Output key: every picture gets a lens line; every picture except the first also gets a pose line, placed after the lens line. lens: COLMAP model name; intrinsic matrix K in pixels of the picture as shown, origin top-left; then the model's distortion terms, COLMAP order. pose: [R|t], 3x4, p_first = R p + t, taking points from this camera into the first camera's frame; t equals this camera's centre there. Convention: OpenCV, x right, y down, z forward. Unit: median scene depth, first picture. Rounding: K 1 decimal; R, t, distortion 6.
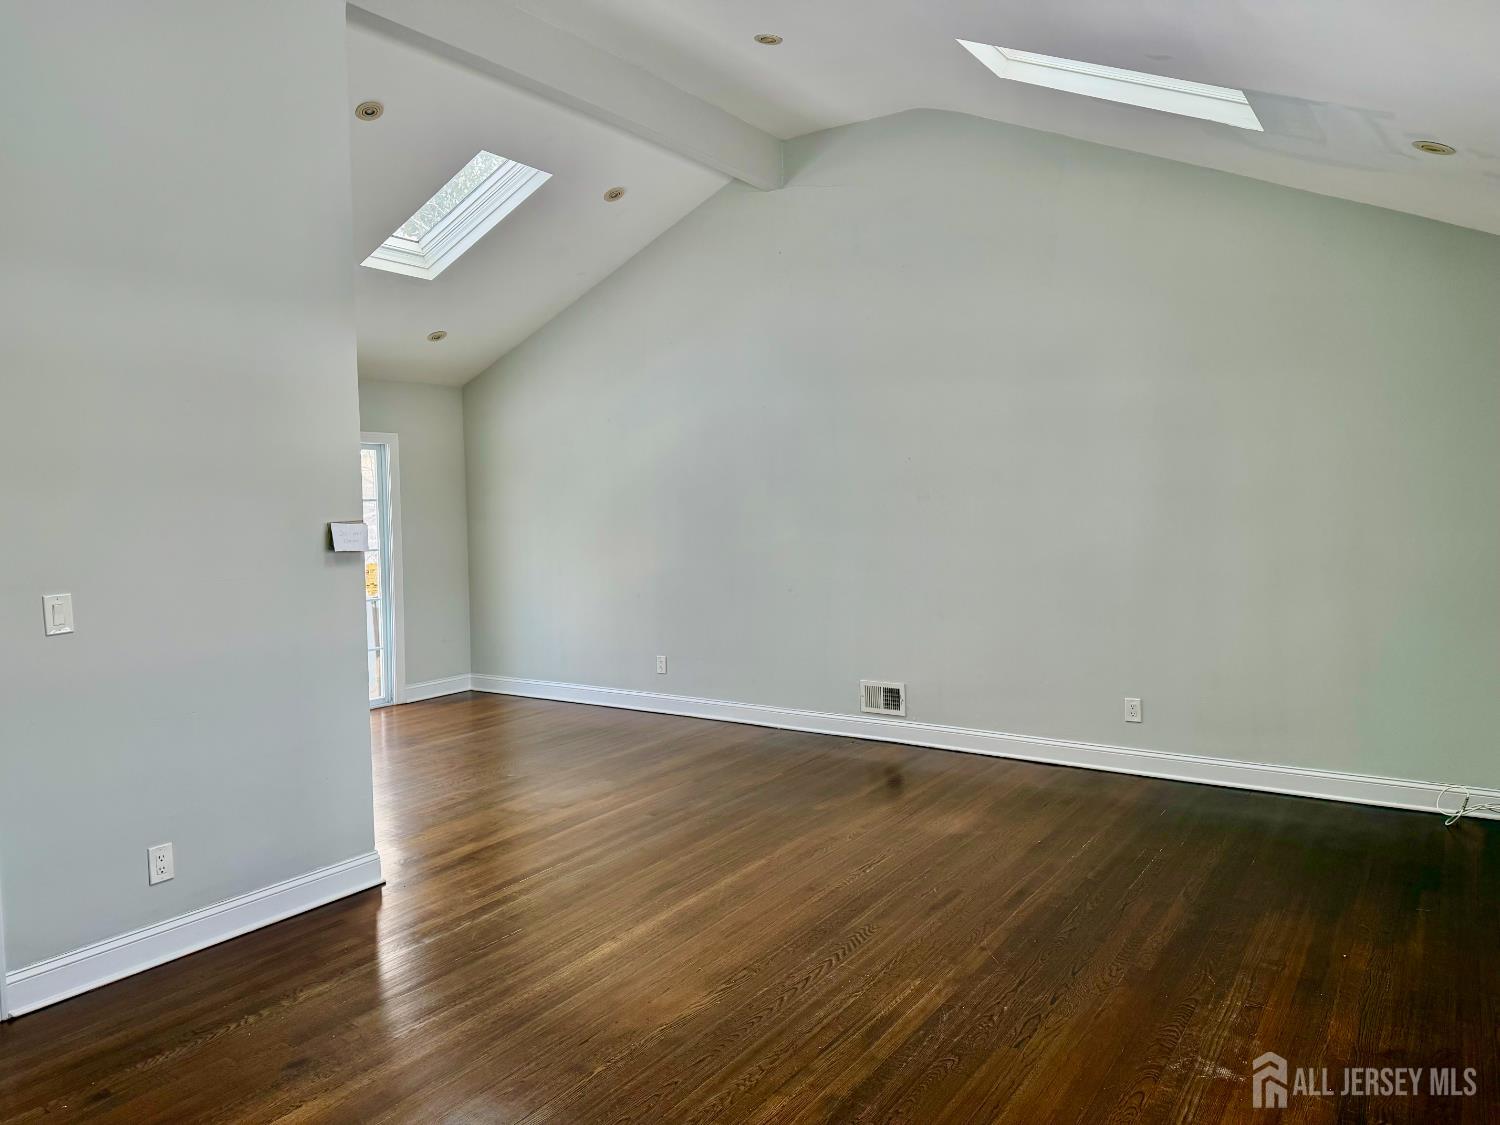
lens RADIAL K [[1047.4, 0, 750.0], [0, 1047.4, 562.5], [0, 0, 1]] dist [0.132235, -0.192097]
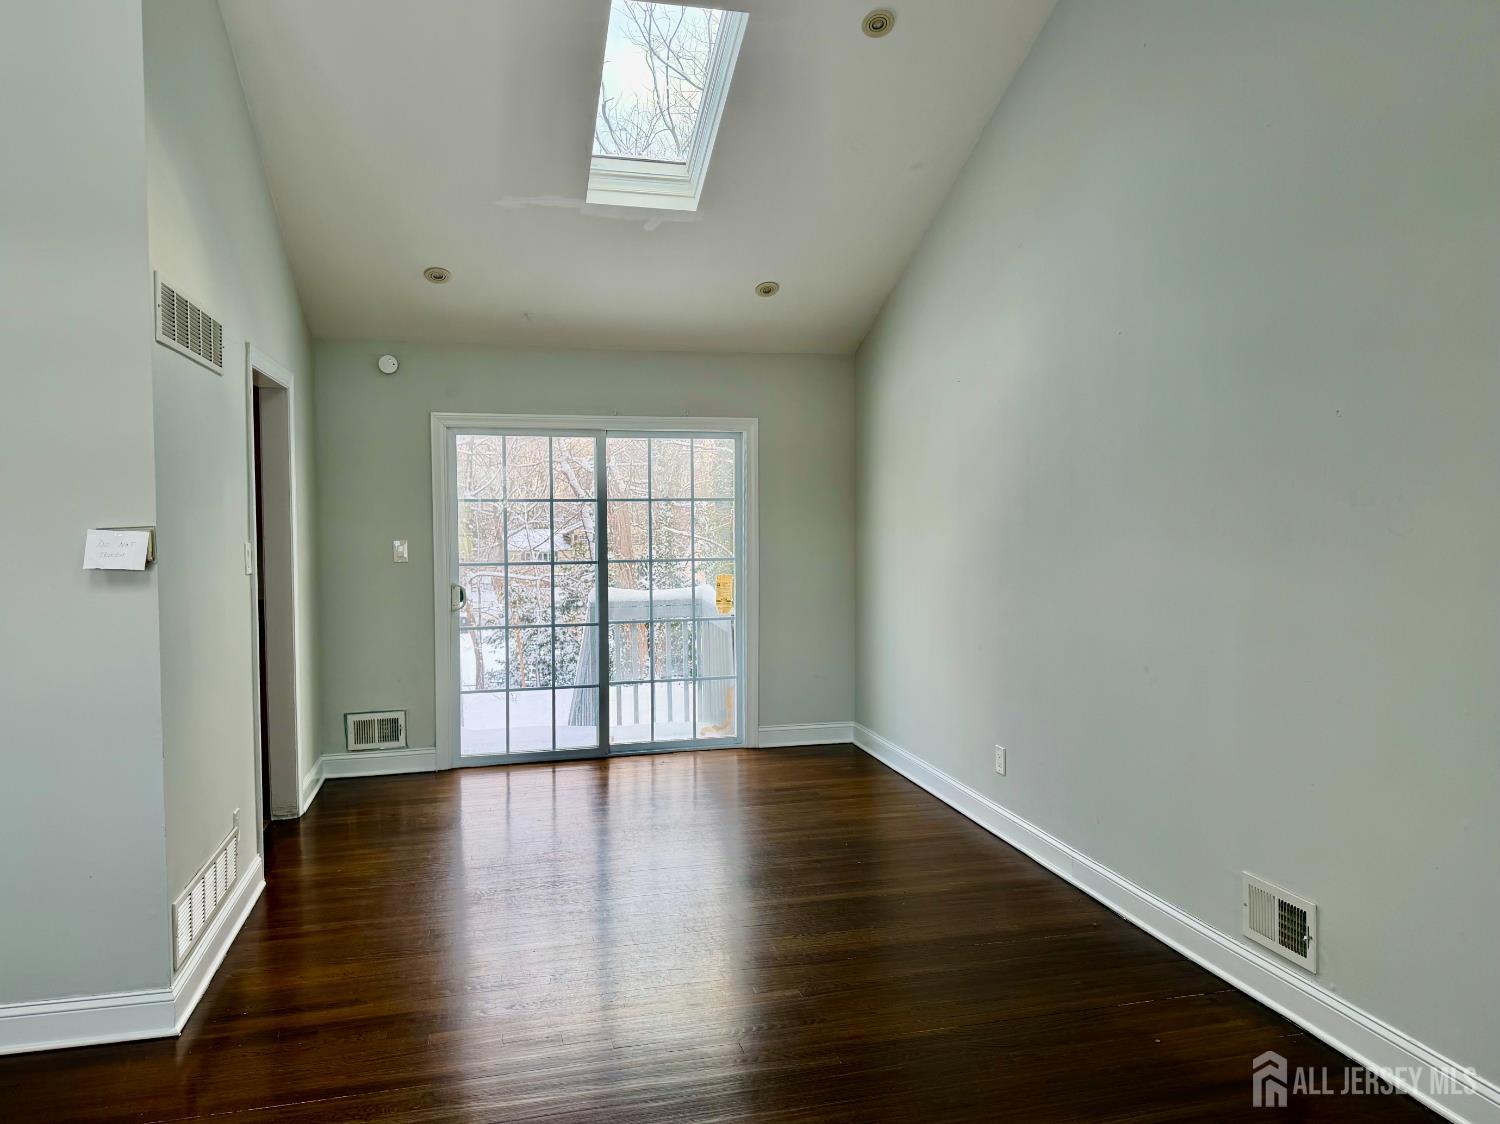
lens RADIAL K [[1071.1, 0, 749.6], [0, 1071.1, 580.5], [0, 0, 1]] dist [0.012399, 0.000394]
pose [[0.742562, 0.058564, -0.667212, 0.268556], [-0.048720, 0.998254, 0.033399, -0.030480], [0.668003, 0.007705, 0.744119, 0.478758]]
